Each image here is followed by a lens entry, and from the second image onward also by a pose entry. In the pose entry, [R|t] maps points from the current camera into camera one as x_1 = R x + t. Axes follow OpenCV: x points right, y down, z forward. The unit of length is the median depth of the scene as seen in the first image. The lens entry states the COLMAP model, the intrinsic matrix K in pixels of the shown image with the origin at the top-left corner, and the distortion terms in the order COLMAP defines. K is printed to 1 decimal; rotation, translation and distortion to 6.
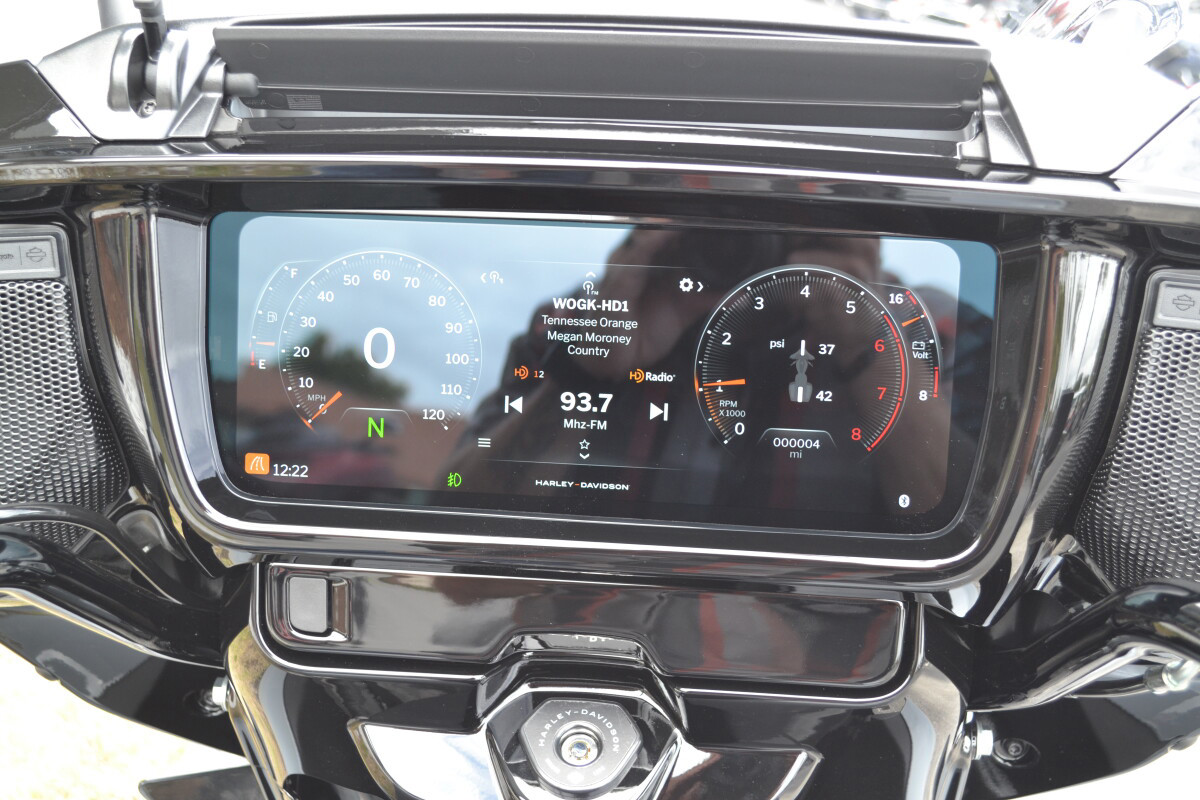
lens RADIAL K [[1530.9, 0, 602.0], [0, 1530.9, 395.9], [0, 0, 1]] dist [-0.026619, 0.000000]
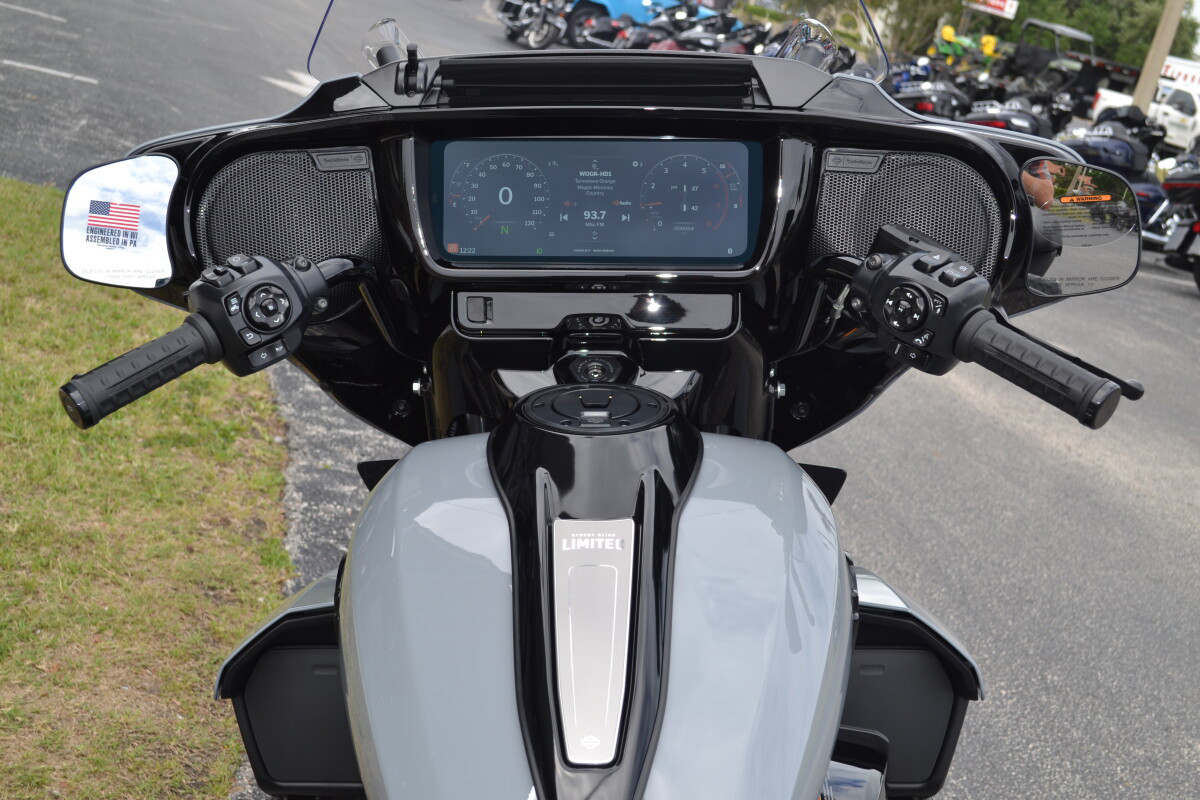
lens RADIAL K [[1620.0, 0, 602.3], [0, 1620.0, 402.0], [0, 0, 1]] dist [-0.022137, 0.000000]
pose [[0.997595, -0.032414, 0.061273, -0.158641], [0.037863, 0.995225, -0.089964, 0.507813], [-0.058064, 0.092067, 0.994058, -1.433489]]
